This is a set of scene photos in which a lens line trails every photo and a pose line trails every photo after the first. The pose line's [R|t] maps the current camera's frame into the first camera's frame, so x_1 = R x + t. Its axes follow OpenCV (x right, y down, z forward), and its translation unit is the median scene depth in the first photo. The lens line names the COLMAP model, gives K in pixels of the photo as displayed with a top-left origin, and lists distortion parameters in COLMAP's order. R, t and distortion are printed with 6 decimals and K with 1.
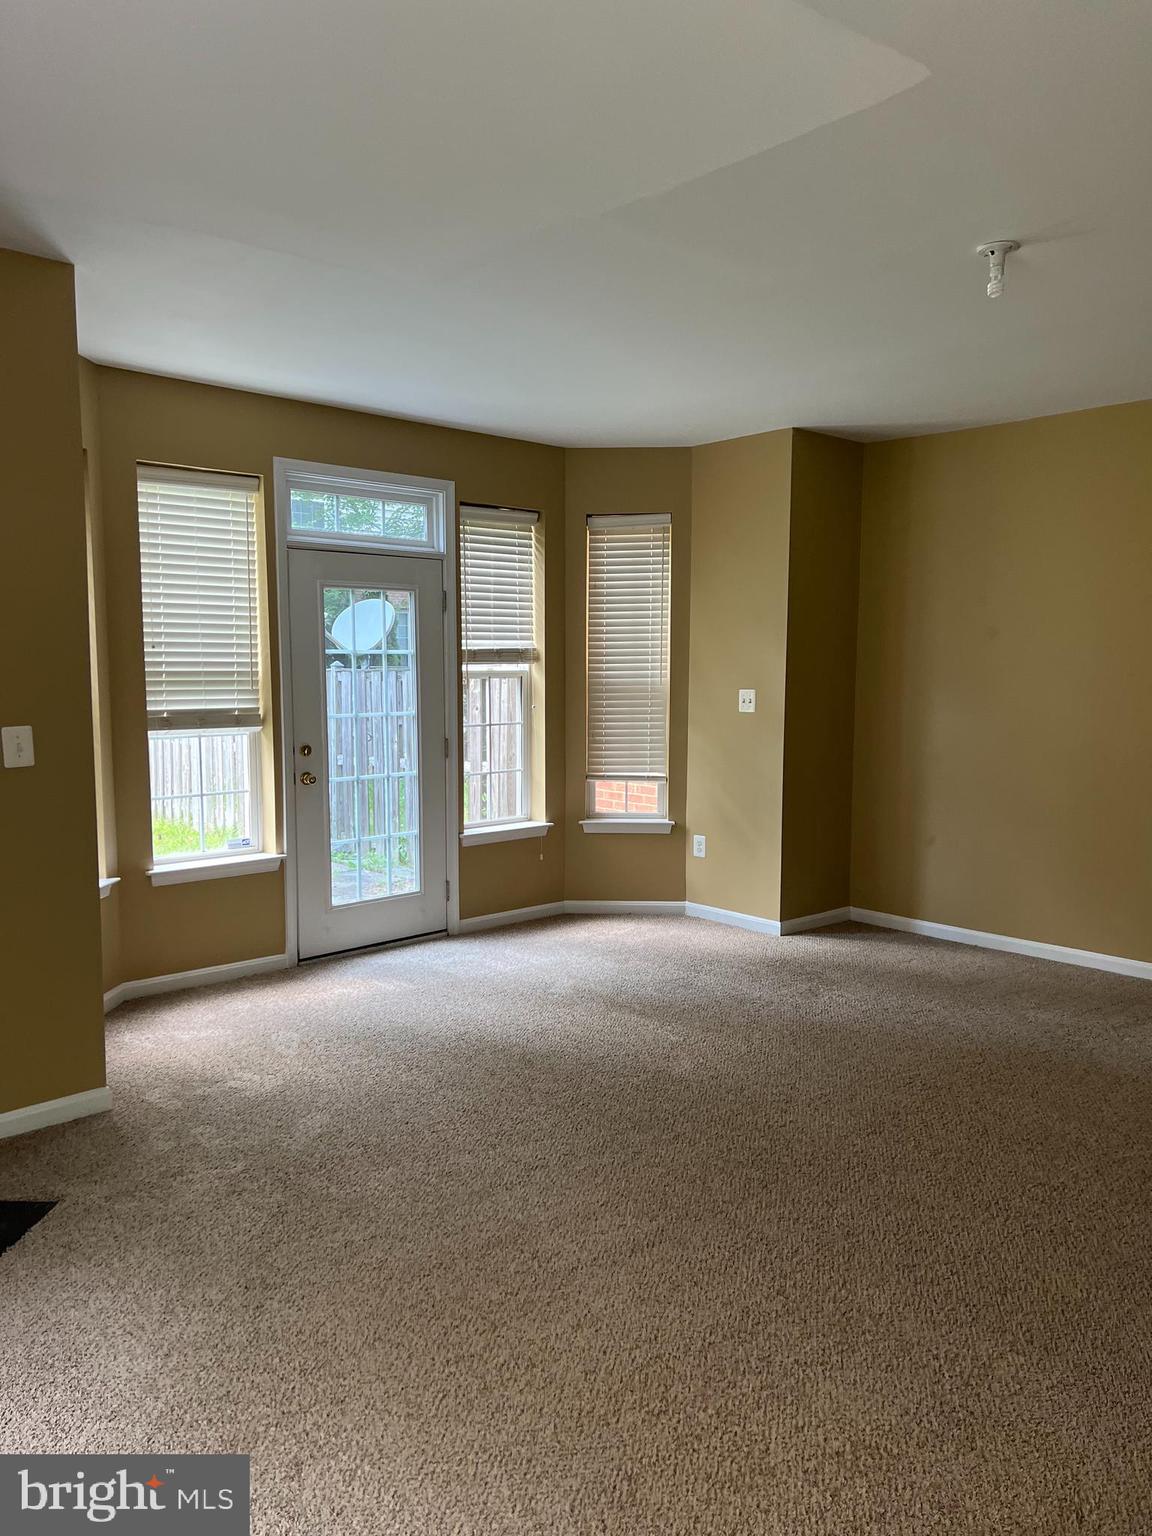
lens RADIAL K [[1169.9, 0, 572.2], [0, 1169.9, 781.2], [0, 0, 1]] dist [0.077543, -0.076363]
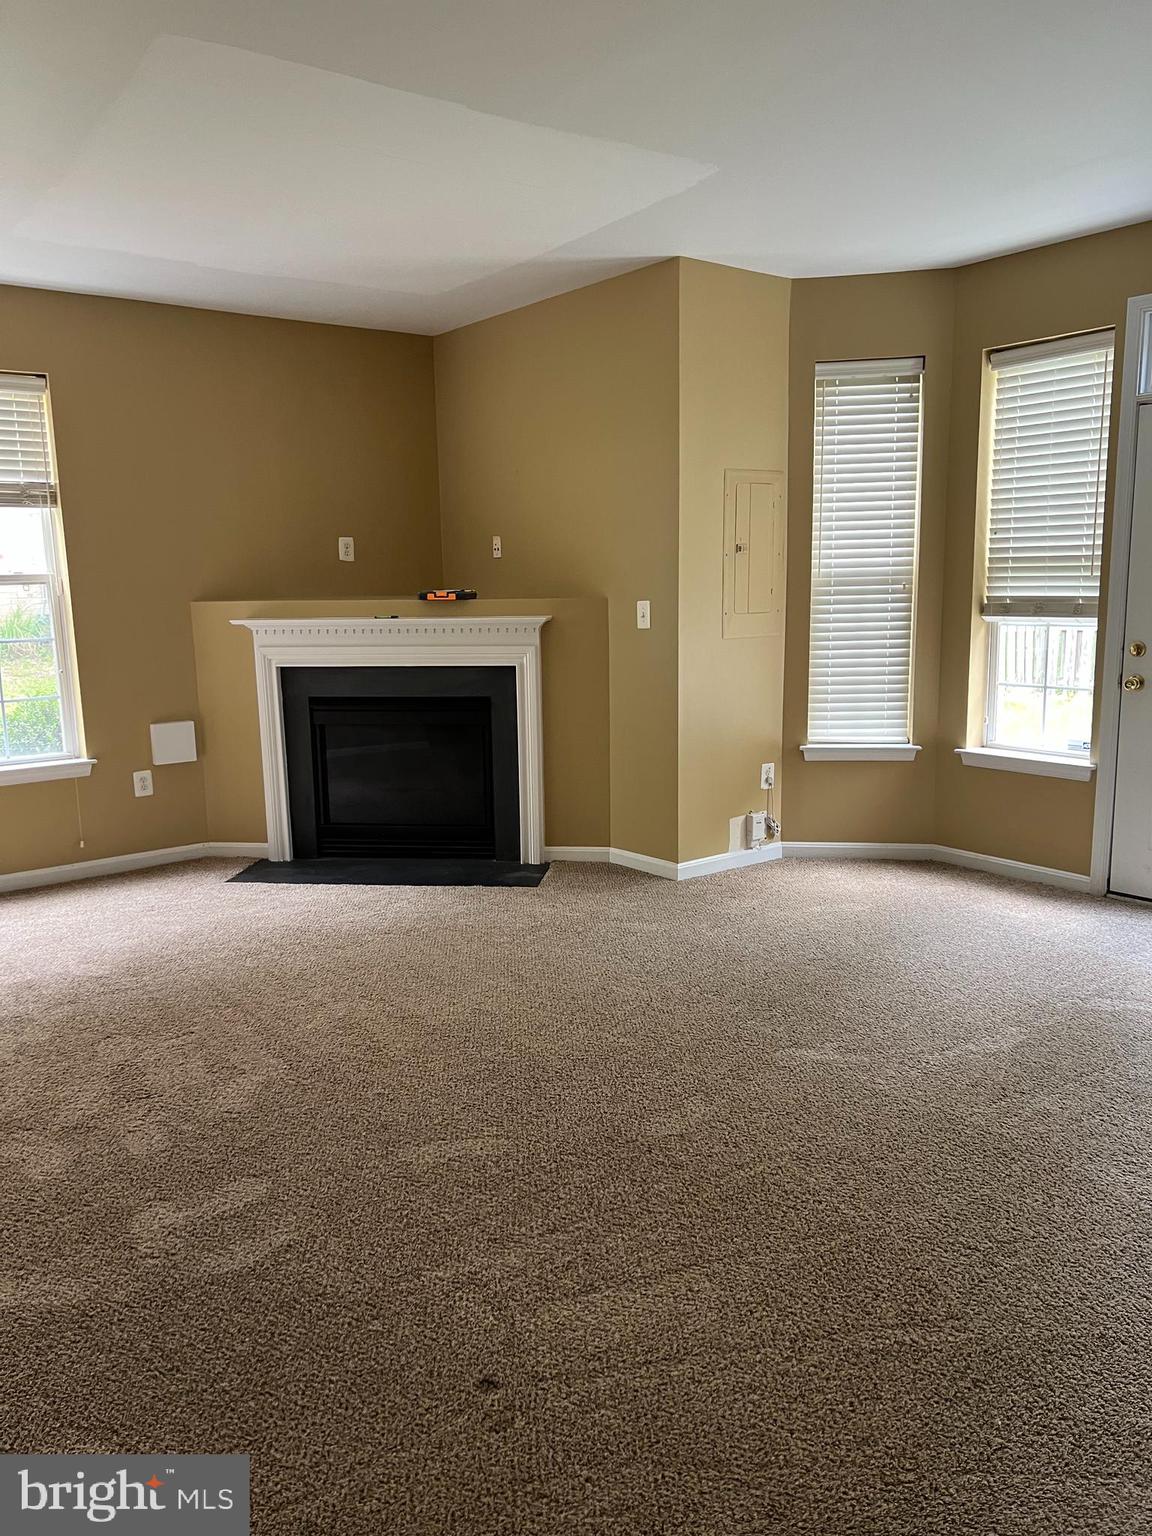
lens RADIAL K [[1169.9, 0, 572.2], [0, 1169.9, 781.2], [0, 0, 1]] dist [0.077543, -0.076363]
pose [[-0.088817, 0.172471, -0.981002, 0.688202], [-0.088679, 0.979614, 0.180256, -0.053243], [0.992093, 0.103004, -0.071711, 0.701637]]
